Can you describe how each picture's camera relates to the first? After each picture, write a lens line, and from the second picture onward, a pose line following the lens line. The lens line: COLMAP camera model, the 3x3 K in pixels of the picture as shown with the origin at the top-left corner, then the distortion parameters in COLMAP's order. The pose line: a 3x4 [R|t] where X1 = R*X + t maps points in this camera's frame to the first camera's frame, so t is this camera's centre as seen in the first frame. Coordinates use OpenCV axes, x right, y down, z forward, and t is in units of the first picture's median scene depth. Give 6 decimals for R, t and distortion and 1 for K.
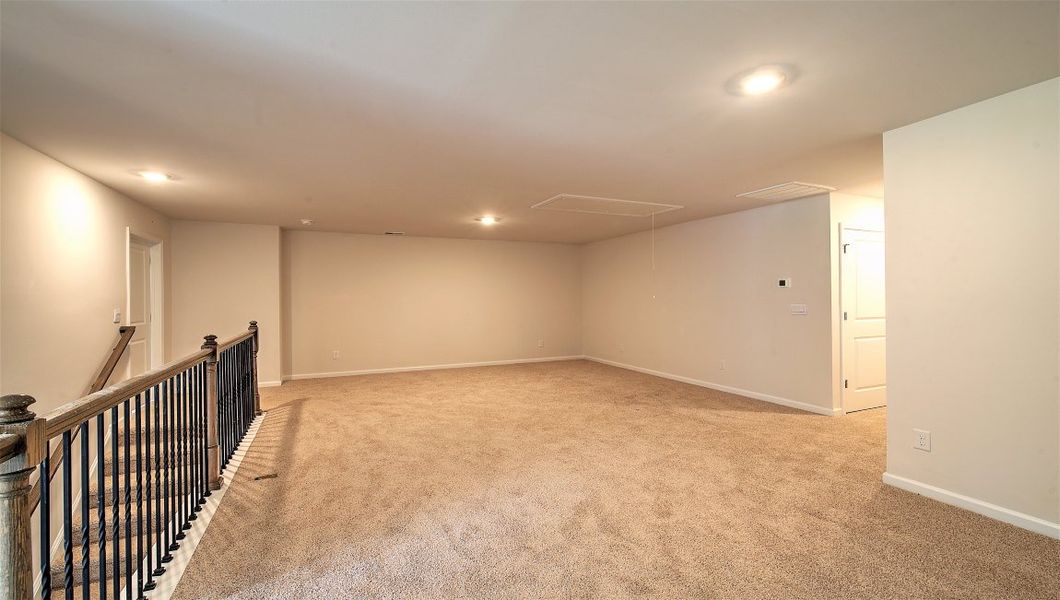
lens RADIAL K [[462.0, 0, 534.3], [0, 462.0, 295.7], [0, 0, 1]] dist [0.015079, -0.000029]
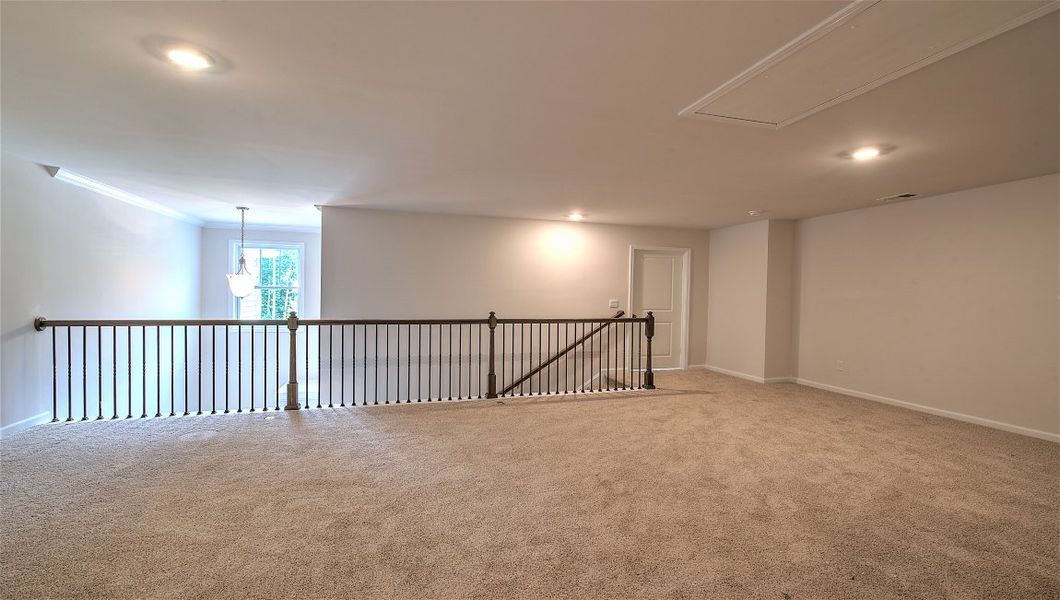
lens RADIAL K [[462.0, 0, 534.3], [0, 462.0, 295.7], [0, 0, 1]] dist [0.015079, -0.000029]
pose [[-0.123541, 0.018267, -0.992171, 0.672504], [-0.006716, 0.999792, 0.019243, -0.009782], [0.992317, 0.009041, -0.123393, 0.888038]]
